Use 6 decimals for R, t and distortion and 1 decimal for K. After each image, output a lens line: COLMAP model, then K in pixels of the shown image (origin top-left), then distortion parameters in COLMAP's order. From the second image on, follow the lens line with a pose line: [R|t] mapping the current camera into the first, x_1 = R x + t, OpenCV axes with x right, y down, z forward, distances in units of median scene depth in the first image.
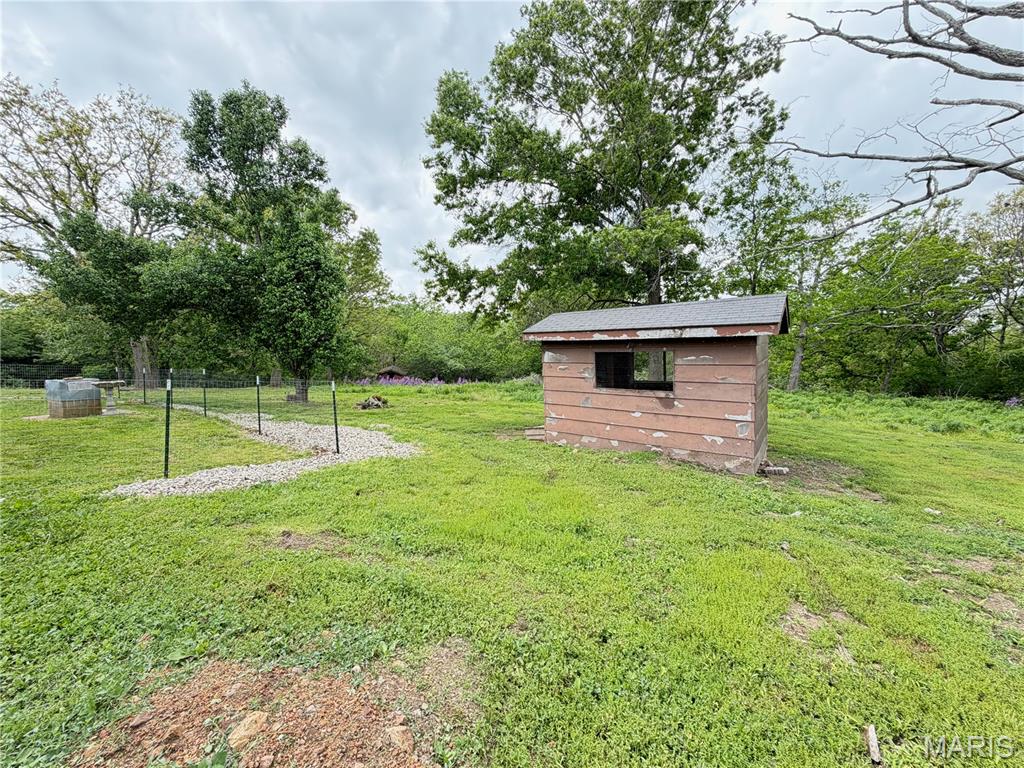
lens RADIAL K [[416.8, 0, 512.0], [0, 416.8, 384.0], [0, 0, 1]] dist [0.013477, 0.000001]
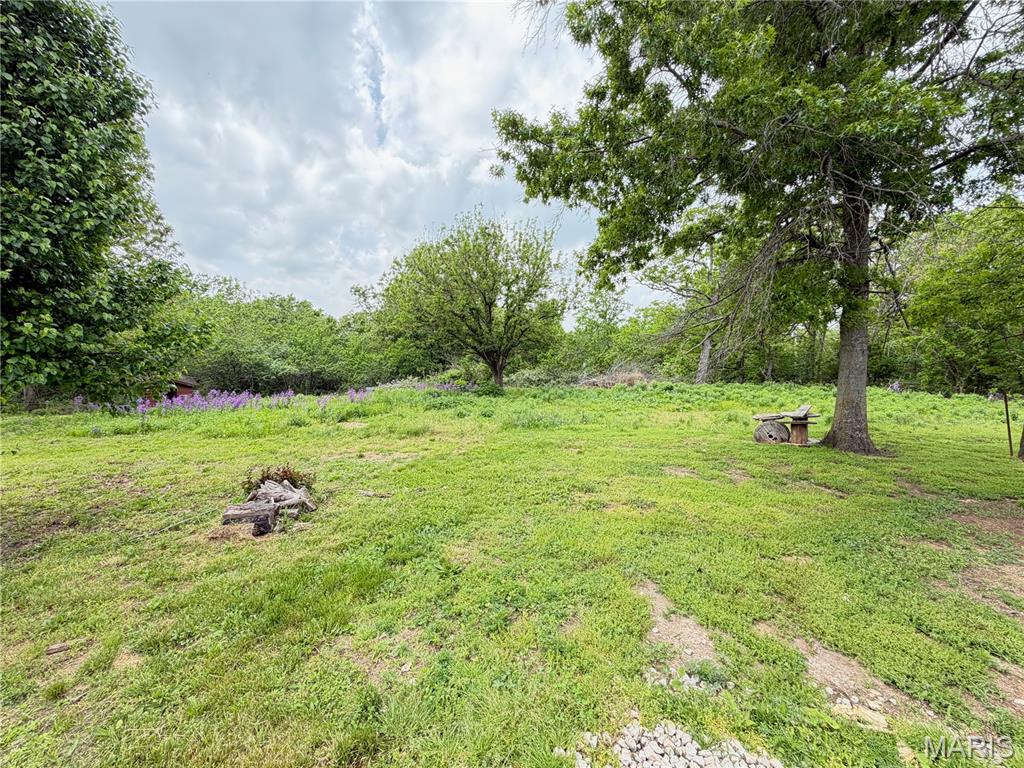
lens RADIAL K [[416.8, 0, 512.0], [0, 416.8, 384.0], [0, 0, 1]] dist [0.013477, 0.000001]
pose [[0.899528, -0.037161, 0.435280, -0.138474], [0.036511, 0.999285, 0.009861, -0.017135], [-0.435335, 0.007022, 0.900241, 0.289177]]
